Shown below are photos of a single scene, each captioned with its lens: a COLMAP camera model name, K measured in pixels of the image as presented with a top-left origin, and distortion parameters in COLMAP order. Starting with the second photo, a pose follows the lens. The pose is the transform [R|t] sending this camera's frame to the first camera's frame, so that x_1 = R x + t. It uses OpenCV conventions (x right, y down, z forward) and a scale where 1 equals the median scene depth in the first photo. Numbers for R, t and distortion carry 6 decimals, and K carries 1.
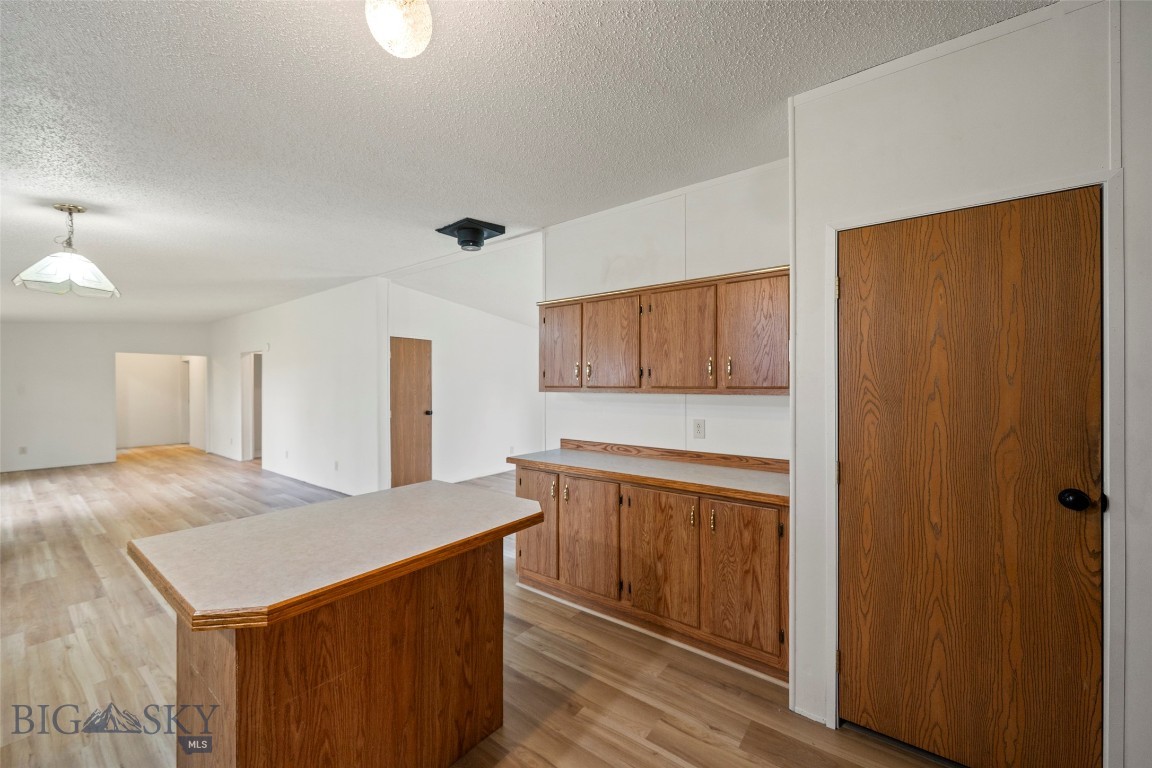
lens RADIAL K [[442.8, 0, 576.1], [0, 442.8, 385.3], [0, 0, 1]] dist [-0.006034, 0.000478]
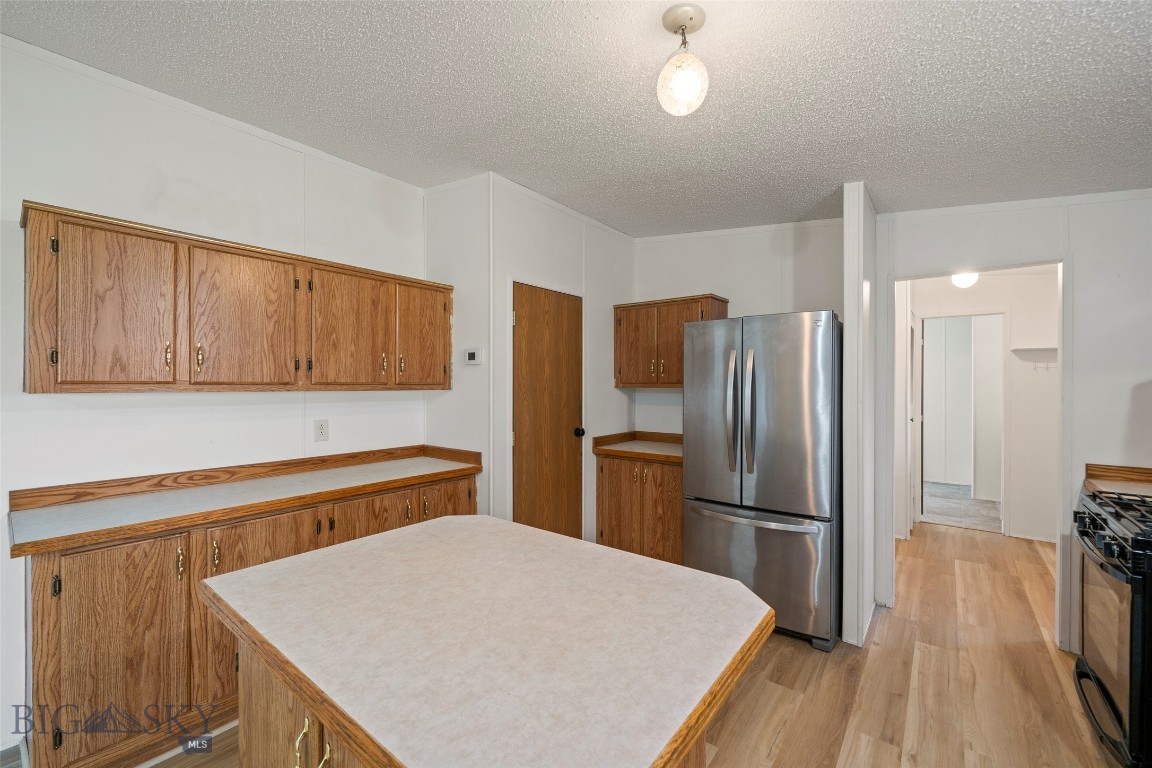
lens RADIAL K [[467.6, 0, 573.5], [0, 467.6, 383.4], [0, 0, 1]] dist [-0.003554, 0.000719]
pose [[0.026321, 0.000158, 0.999654, -0.697085], [-0.005379, 0.999986, -0.000016, 0.001975], [-0.999639, -0.005377, 0.026321, 0.512726]]
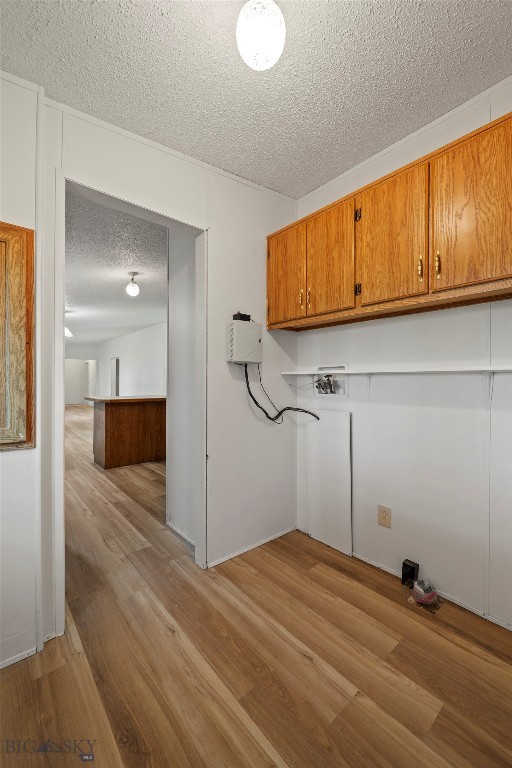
lens RADIAL K [[311.7, 0, 260.4], [0, 311.7, 383.2], [0, 0, 1]] dist [-0.003554, 0.000719]
pose [[0.978604, 0.004447, -0.205703, 0.729778], [-0.002684, 0.999957, 0.008847, 0.090815], [0.205734, -0.008106, 0.978574, -0.911381]]
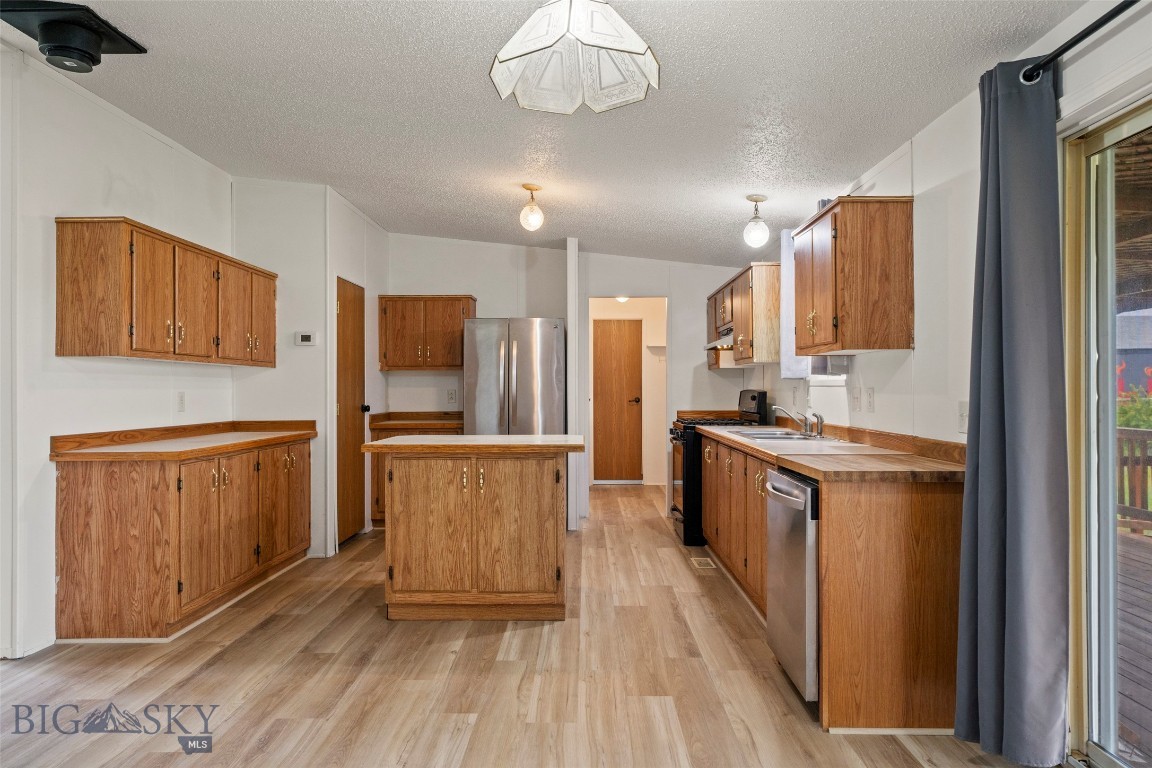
lens RADIAL K [[745.7, 0, 575.0], [0, 745.7, 382.5], [0, 0, 1]] dist [-0.007811, 0.001207]
pose [[-0.588769, 0.008260, 0.808259, -1.669999], [0.000297, 0.999950, -0.010002, 0.079898], [-0.808302, -0.005649, -0.588742, 1.373893]]
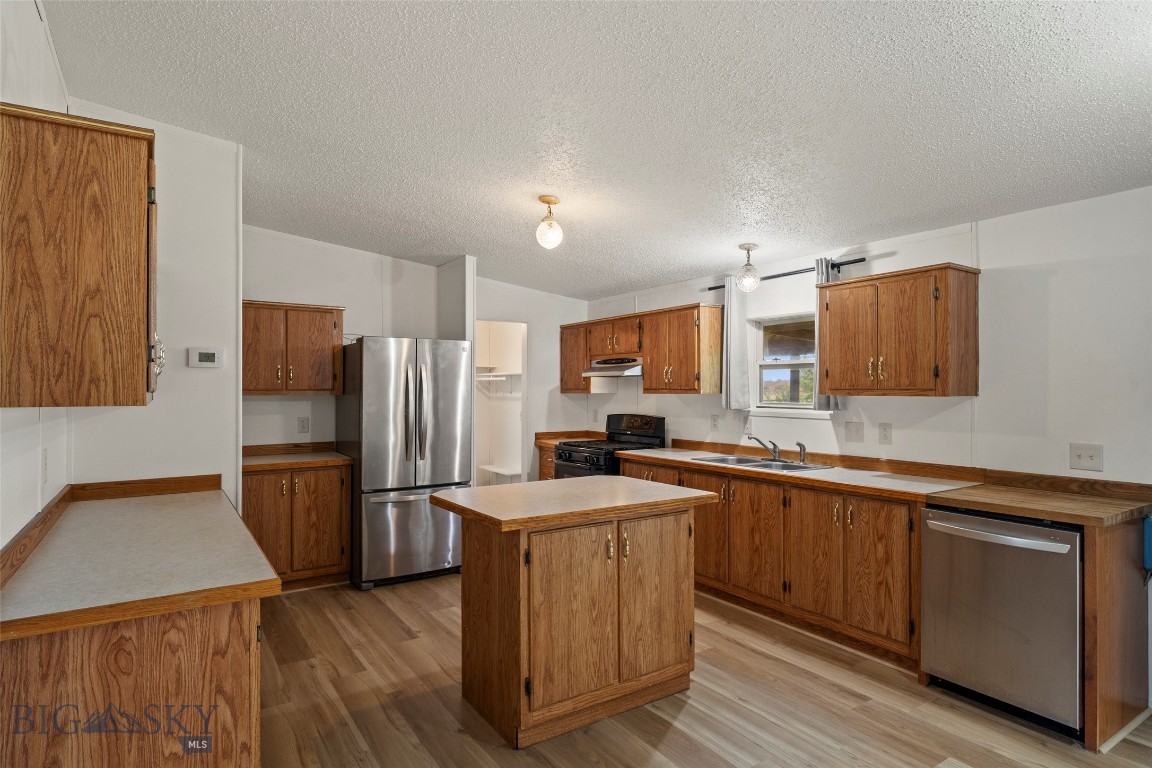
lens RADIAL K [[622.2, 0, 569.7], [0, 622.2, 386.4], [0, 0, 1]] dist [0.004109, -0.004930]
pose [[-0.939556, 0.003547, 0.342377, -0.661167], [-0.000156, 0.999942, -0.010787, 0.007142], [-0.342396, -0.010188, -0.939501, 1.644920]]
